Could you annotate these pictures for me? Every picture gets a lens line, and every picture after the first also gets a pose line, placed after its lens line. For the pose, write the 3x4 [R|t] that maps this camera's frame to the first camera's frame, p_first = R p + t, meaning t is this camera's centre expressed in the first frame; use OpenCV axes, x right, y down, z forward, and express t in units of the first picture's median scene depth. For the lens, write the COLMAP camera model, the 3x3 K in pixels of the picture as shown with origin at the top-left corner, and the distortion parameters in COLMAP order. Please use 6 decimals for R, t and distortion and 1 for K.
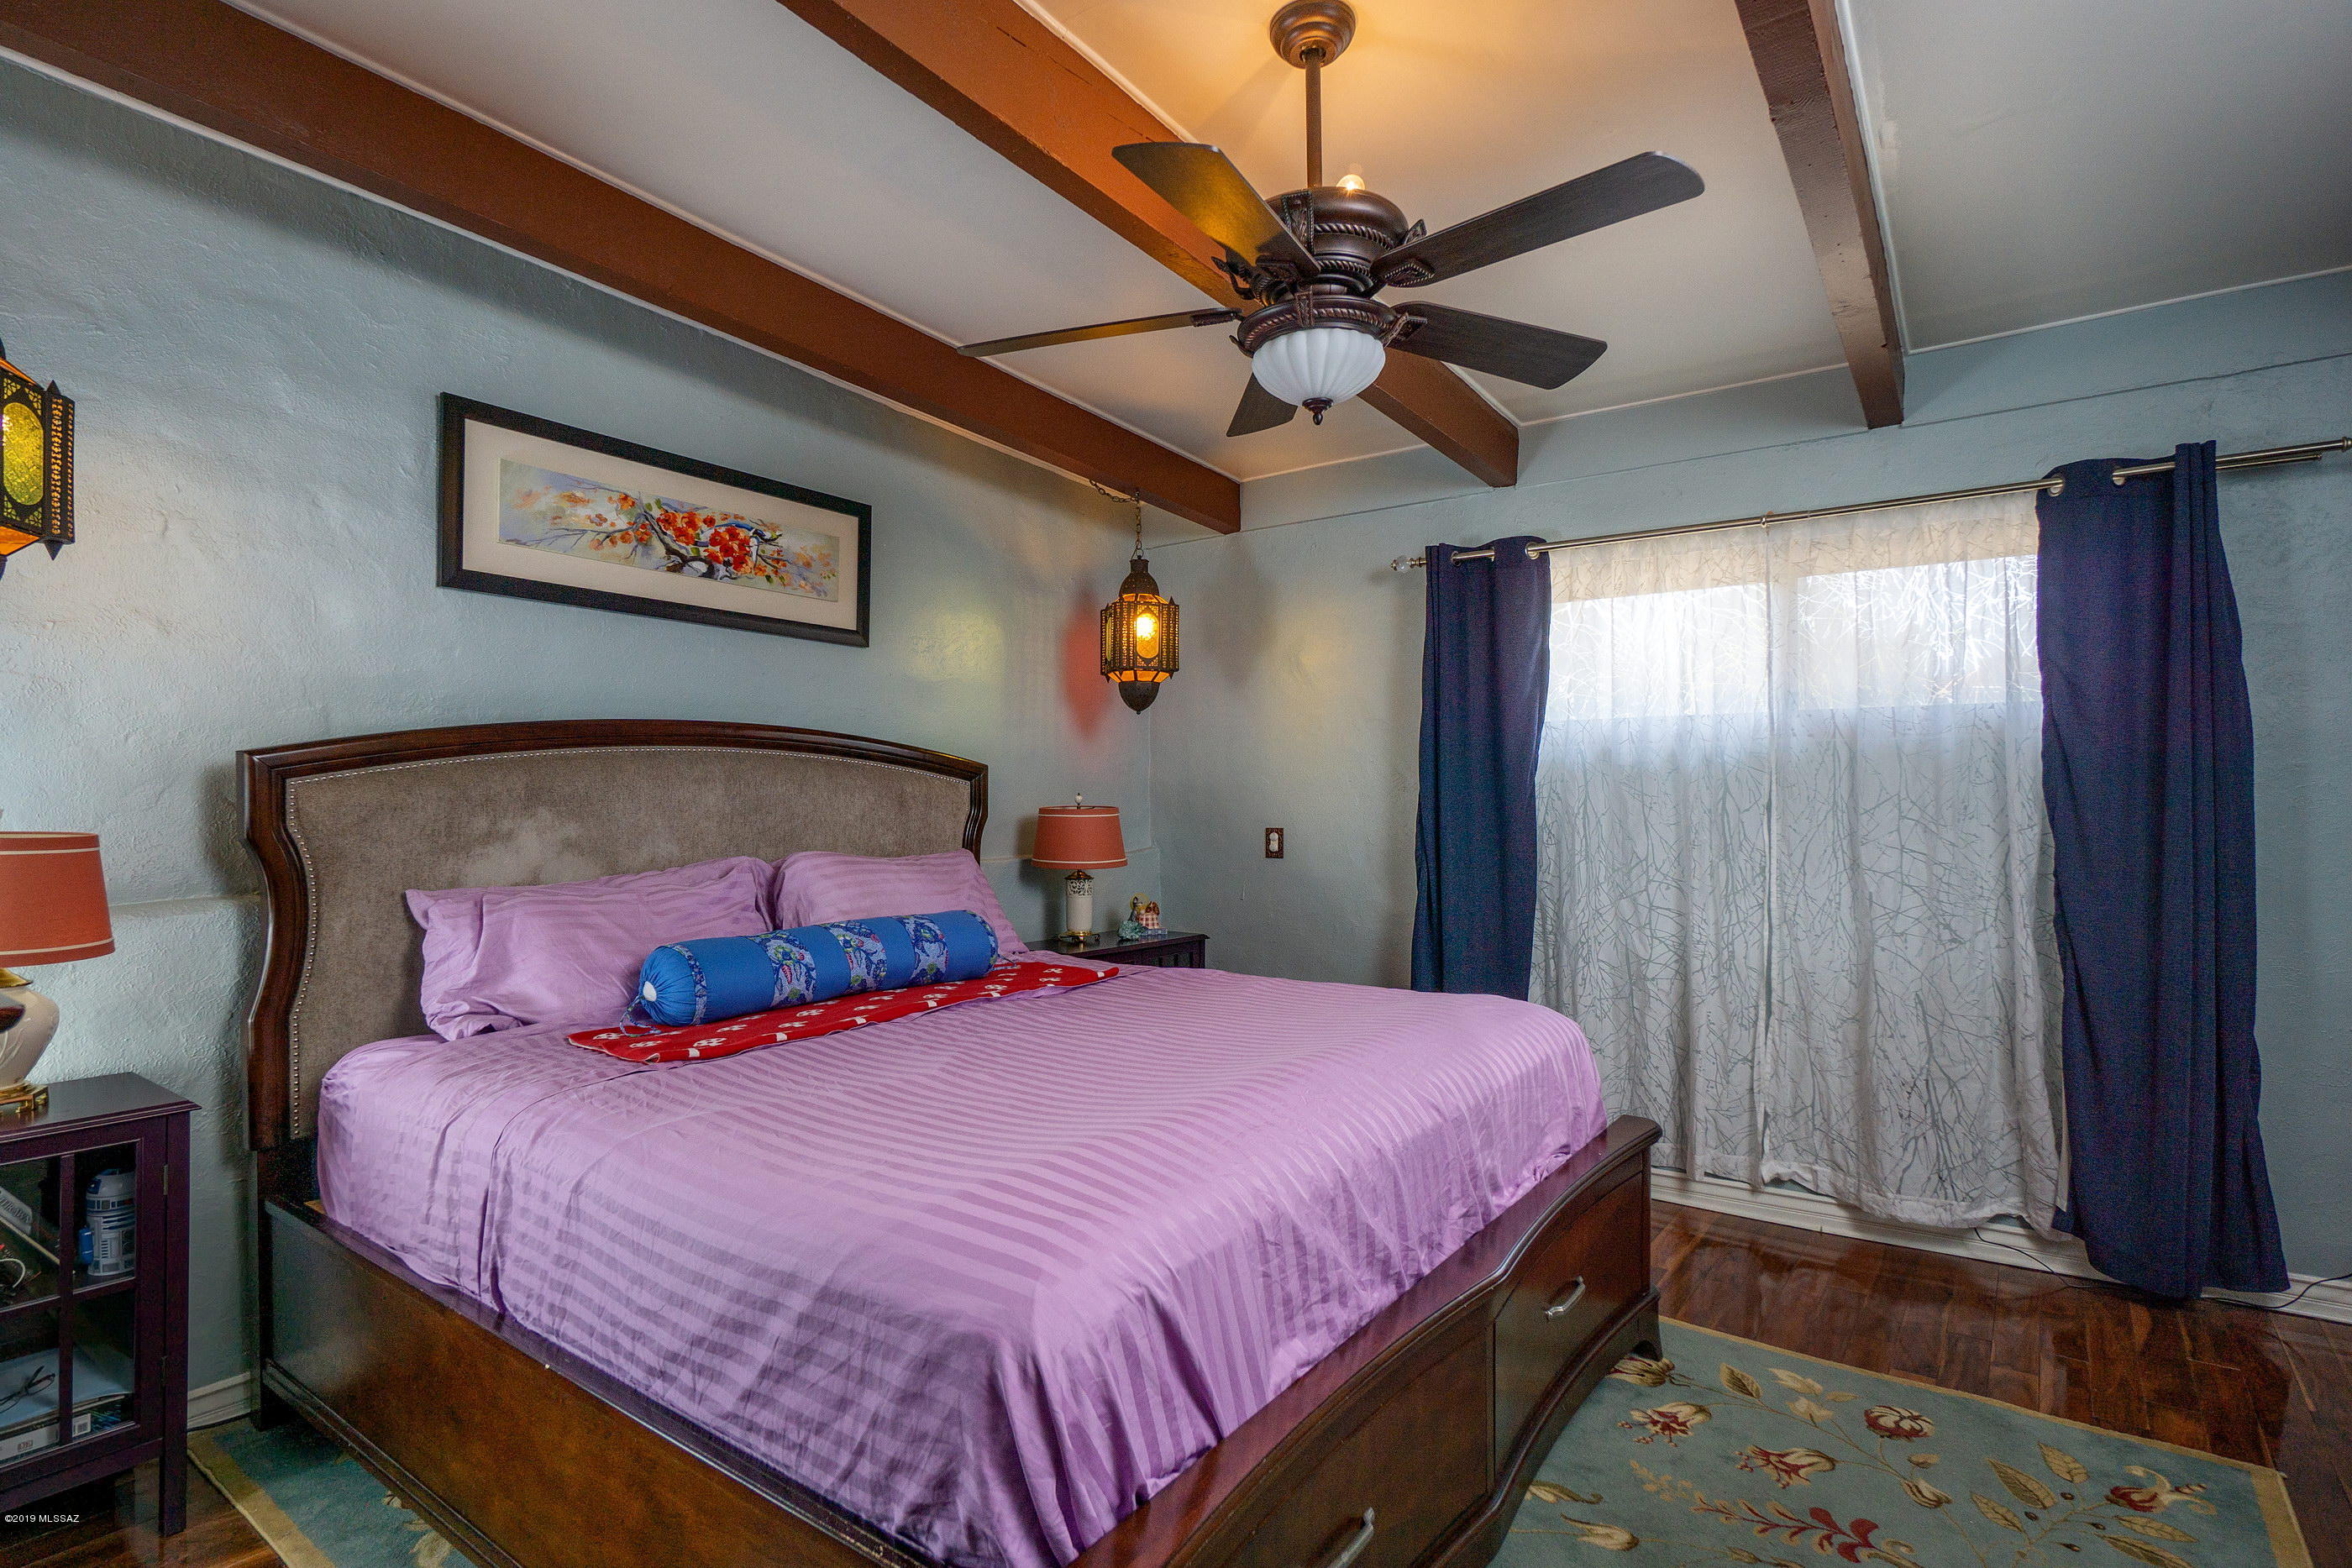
lens RADIAL K [[1108.9, 0, 1176.0], [0, 1108.9, 784.0], [0, 0, 1]] dist [-0.001948, -0.000356]
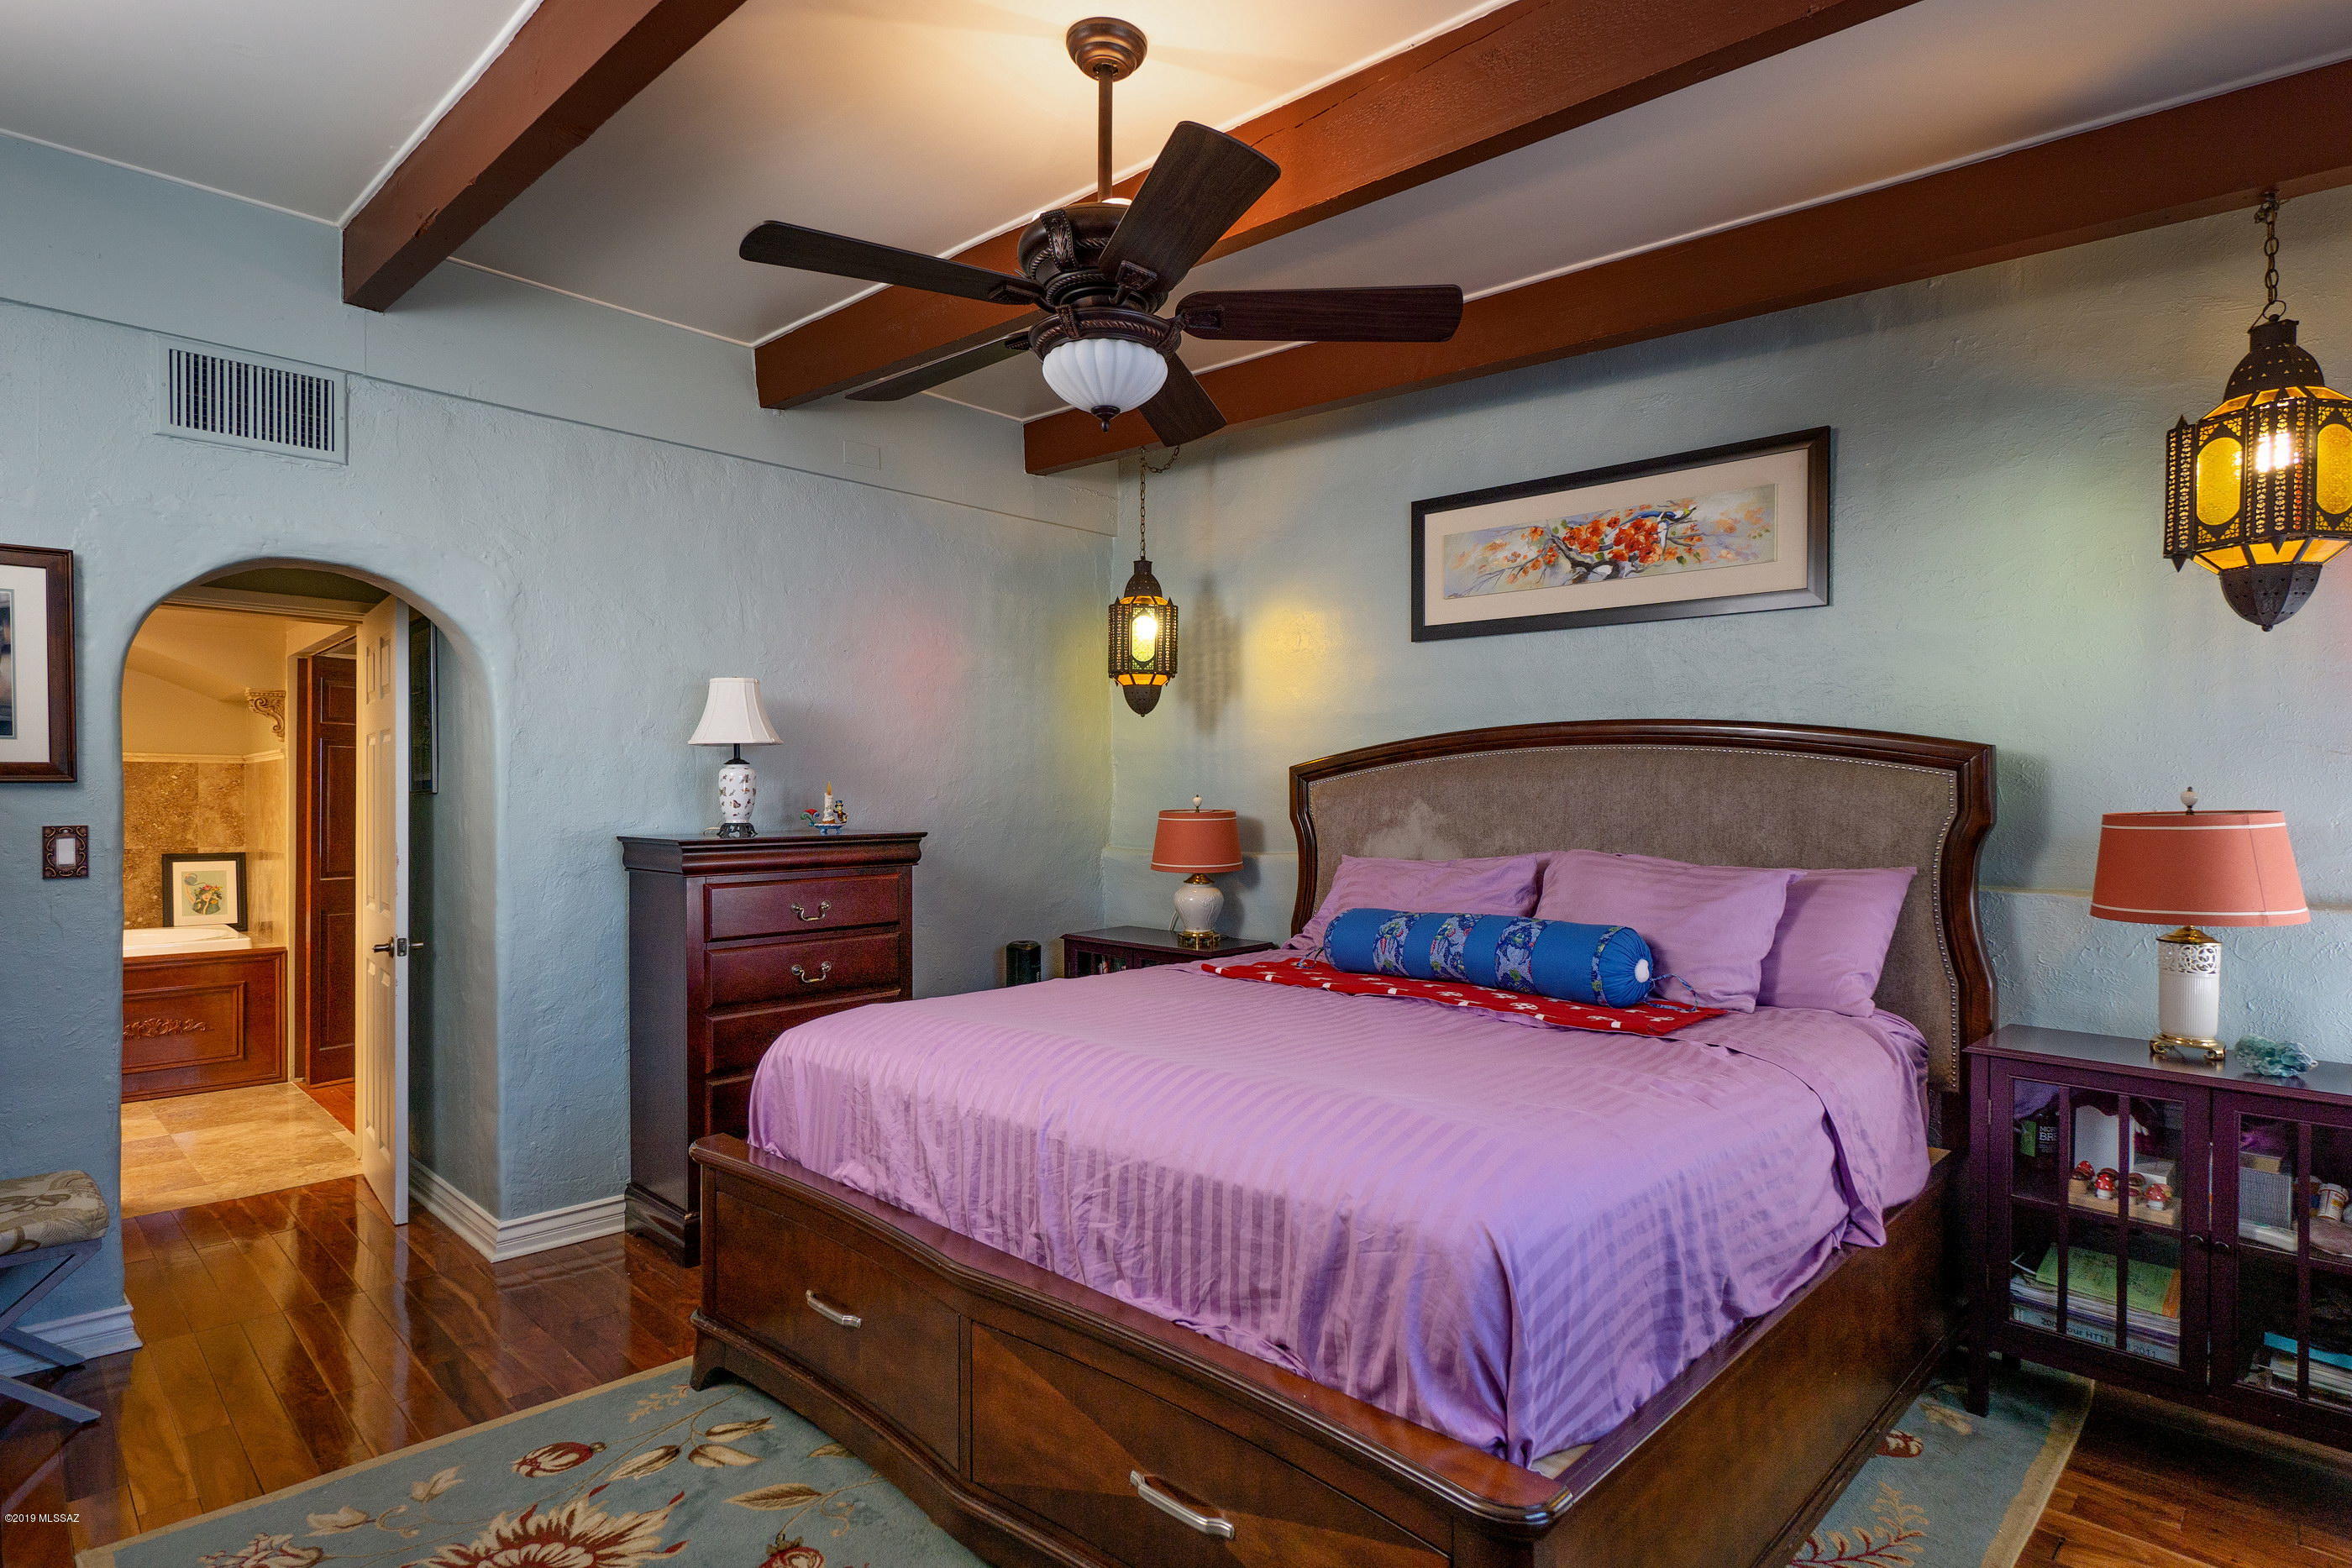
lens RADIAL K [[1239.5, 0, 1193.7], [0, 1239.5, 798.7], [0, 0, 1]] dist [-0.000612, -0.000050]
pose [[-0.124041, 0.010126, -0.992225, 0.786814], [0.013183, 0.999876, 0.008556, 0.002326], [0.992189, -0.012019, -0.124160, 0.780639]]
